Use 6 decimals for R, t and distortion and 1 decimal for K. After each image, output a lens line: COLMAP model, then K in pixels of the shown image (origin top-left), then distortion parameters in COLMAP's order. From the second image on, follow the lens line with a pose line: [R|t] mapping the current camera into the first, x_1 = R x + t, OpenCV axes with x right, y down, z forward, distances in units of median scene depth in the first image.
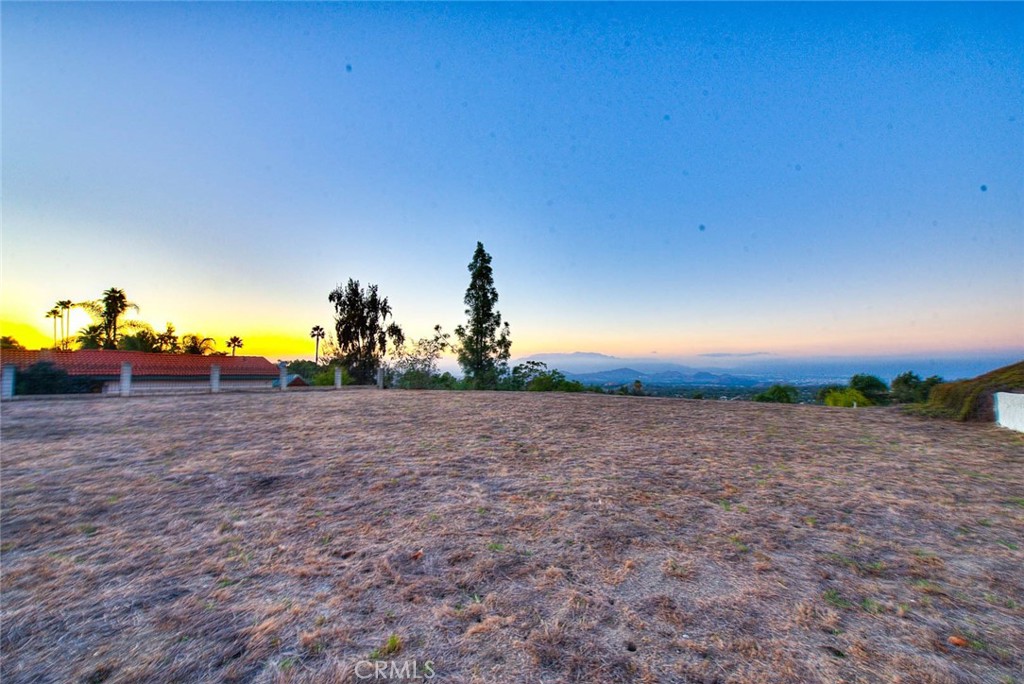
lens RADIAL K [[406.3, 0, 506.8], [0, 406.3, 347.4], [0, 0, 1]] dist [-0.003011, -0.000494]
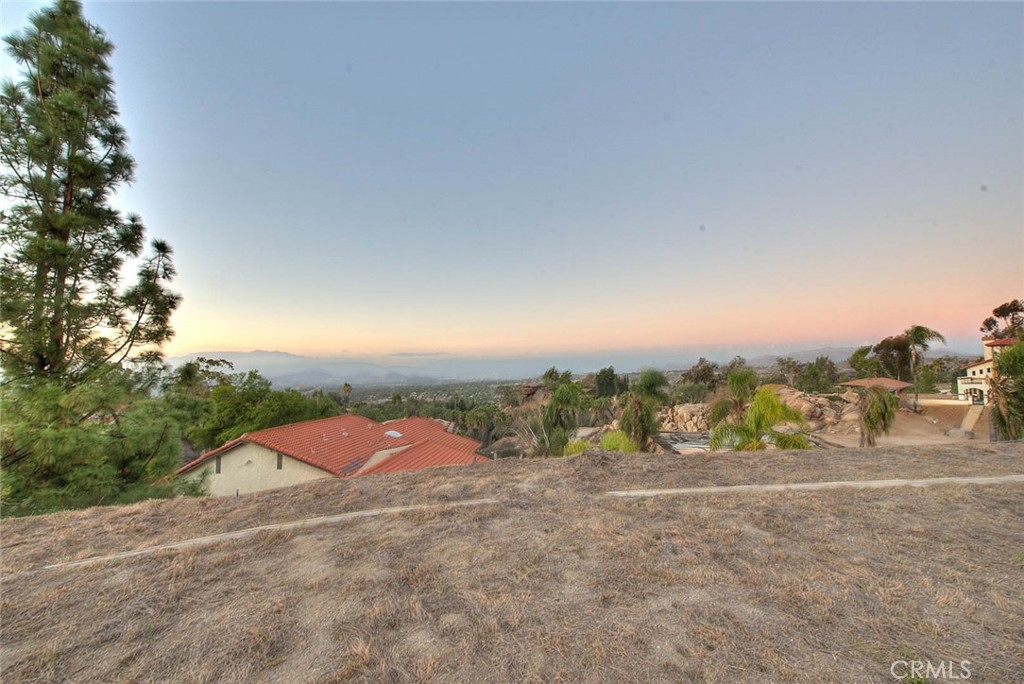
lens RADIAL K [[406.3, 0, 506.8], [0, 406.3, 347.4], [0, 0, 1]] dist [-0.003011, -0.000494]
pose [[0.739212, 0.022083, 0.673110, -0.014737], [-0.020909, 0.999733, -0.009837, 0.028950], [-0.673148, -0.006802, 0.739477, 0.523604]]
